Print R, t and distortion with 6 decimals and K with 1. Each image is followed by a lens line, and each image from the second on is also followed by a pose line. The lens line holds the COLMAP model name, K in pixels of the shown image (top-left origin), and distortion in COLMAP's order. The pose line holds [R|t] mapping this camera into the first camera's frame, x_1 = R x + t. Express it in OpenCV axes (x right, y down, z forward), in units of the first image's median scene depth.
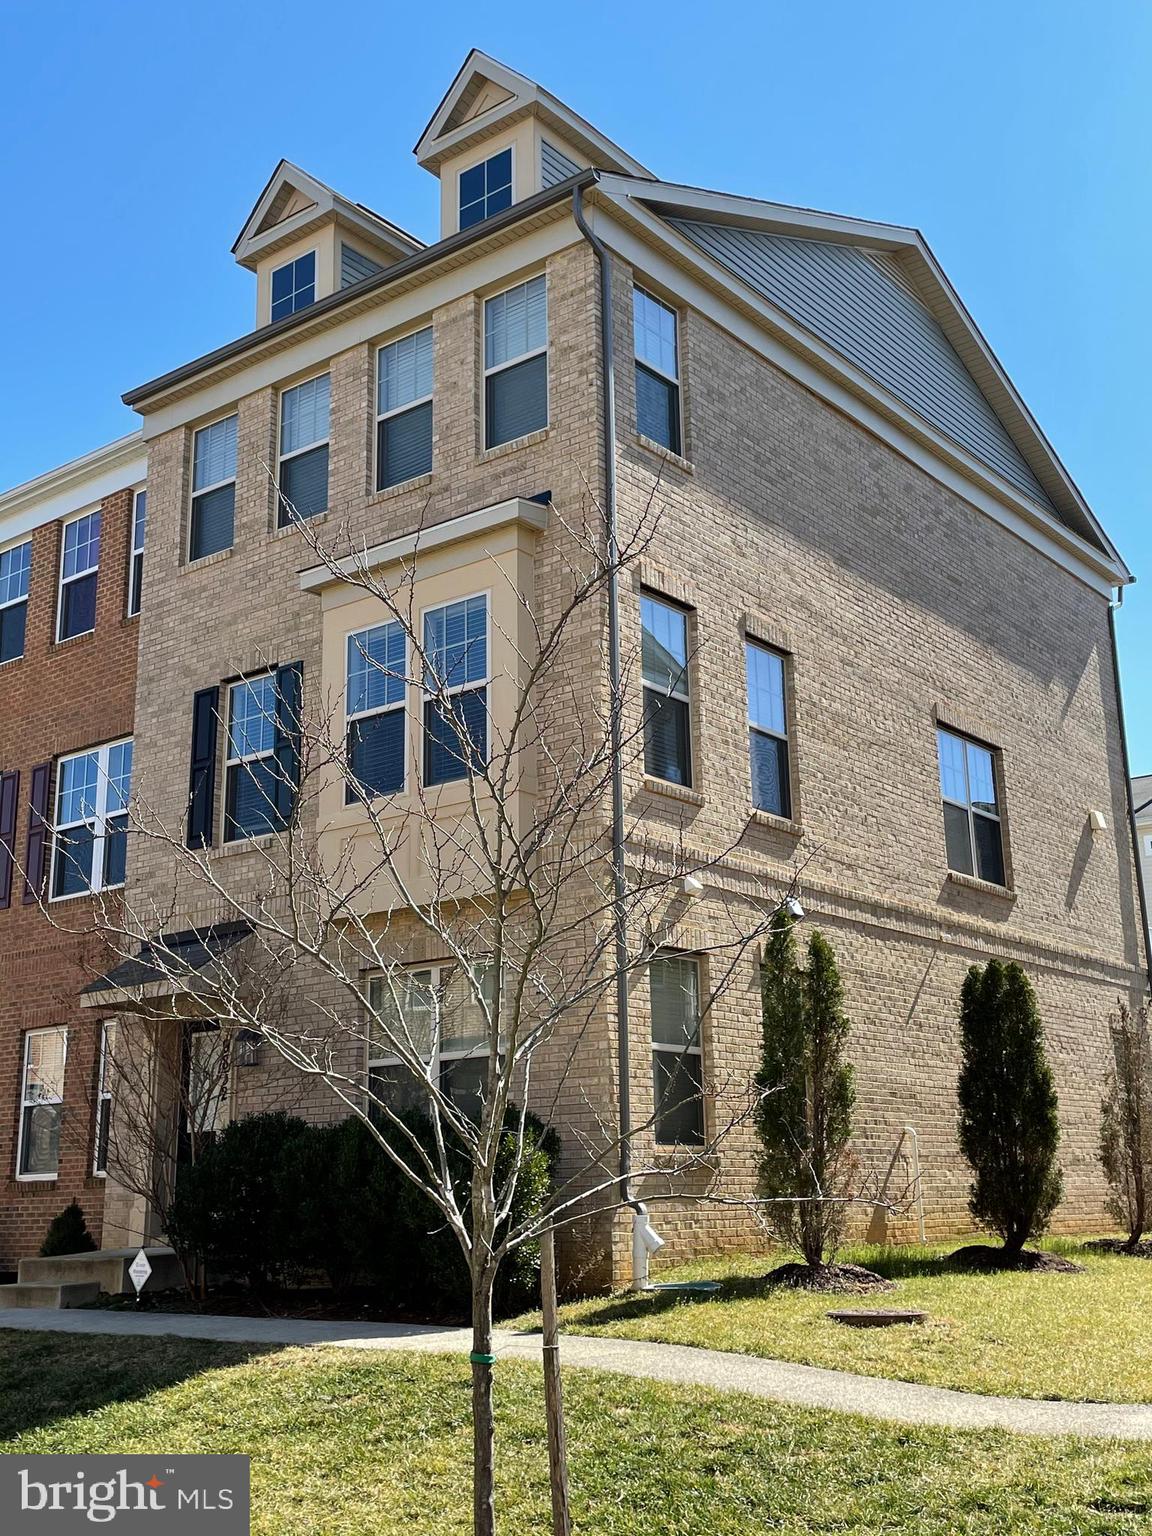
lens RADIAL K [[1639.2, 0, 576.4], [0, 1639.2, 767.7], [0, 0, 1]] dist [0.106342, 0.000000]
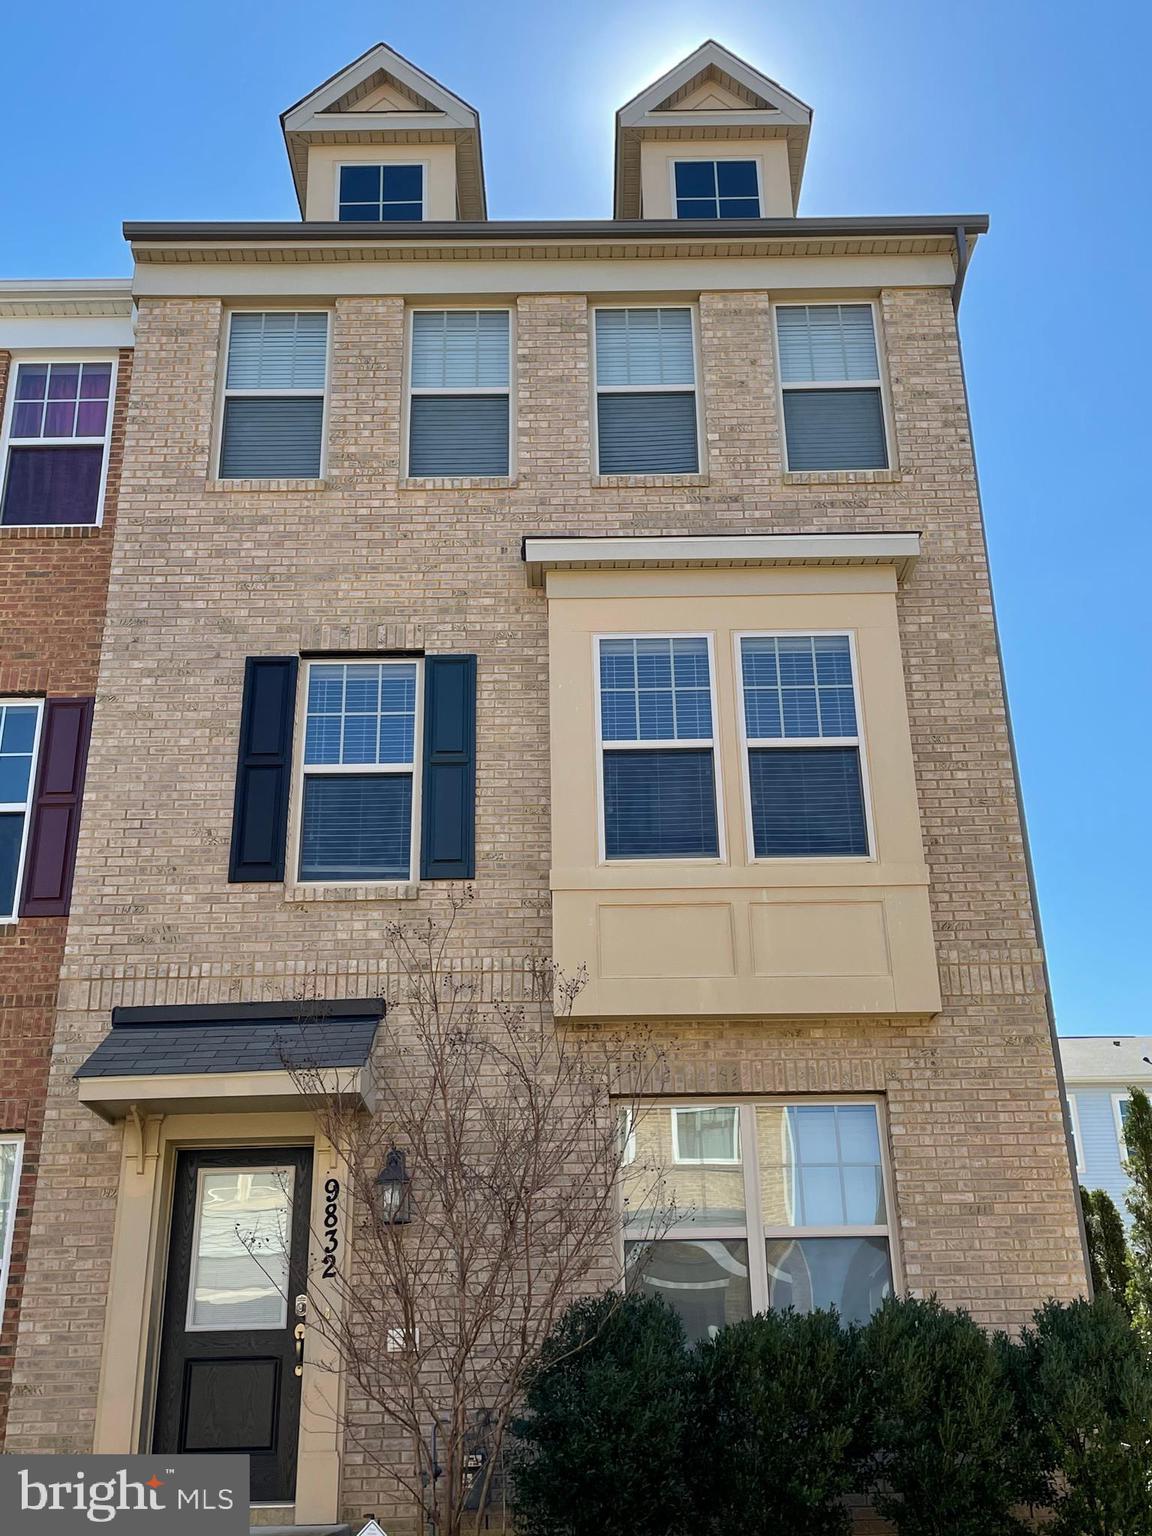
lens RADIAL K [[1639.2, 0, 570.1], [0, 1639.2, 724.7], [0, 0, 1]] dist [0.106342, 0.000000]
pose [[0.779614, 0.255951, 0.571569, -0.520368], [-0.151877, 0.962696, -0.223940, 0.115958], [-0.607565, 0.087779, 0.789405, 0.390763]]
